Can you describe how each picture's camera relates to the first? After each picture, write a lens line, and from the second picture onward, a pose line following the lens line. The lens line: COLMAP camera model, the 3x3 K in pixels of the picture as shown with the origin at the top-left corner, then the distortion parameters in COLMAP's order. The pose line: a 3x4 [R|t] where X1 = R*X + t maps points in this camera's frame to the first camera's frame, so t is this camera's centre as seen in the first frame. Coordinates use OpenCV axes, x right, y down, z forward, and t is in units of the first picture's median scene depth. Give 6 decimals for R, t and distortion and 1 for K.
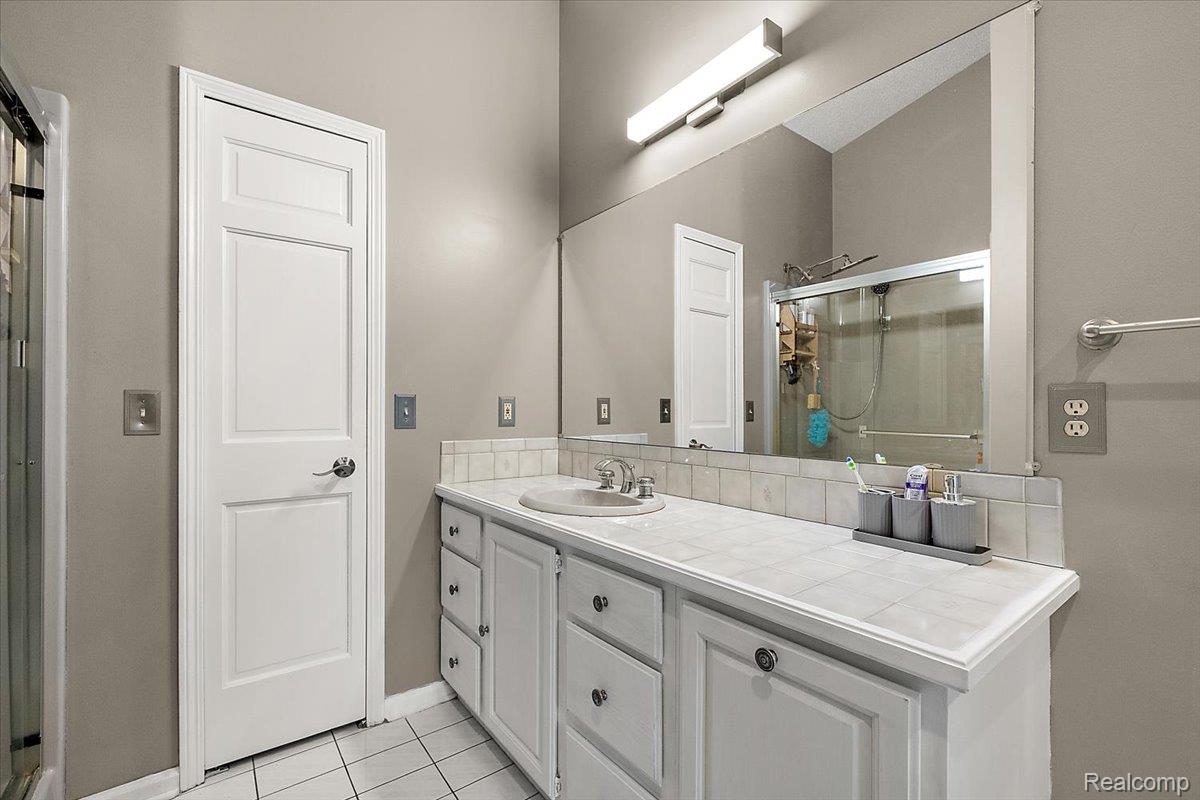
lens RADIAL K [[510.8, 0, 588.6], [0, 510.8, 408.4], [0, 0, 1]] dist [-0.001369, -0.000266]
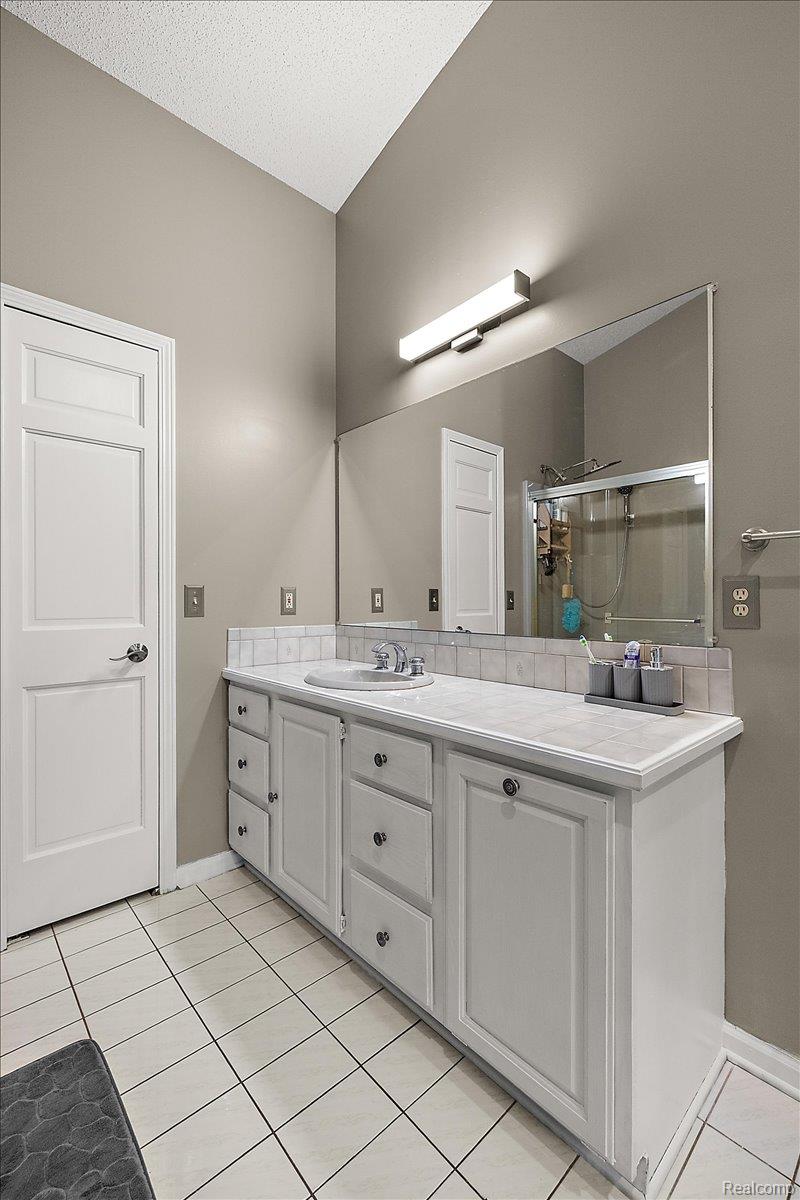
lens RADIAL K [[510.8, 0, 406.4], [0, 510.8, 598.2], [0, 0, 1]] dist [-0.001369, -0.000266]
pose [[0.995390, -0.003130, 0.095855, -0.019301], [0.003294, 0.999993, -0.001552, 0.003924], [-0.095849, 0.001861, 0.995394, -0.126337]]
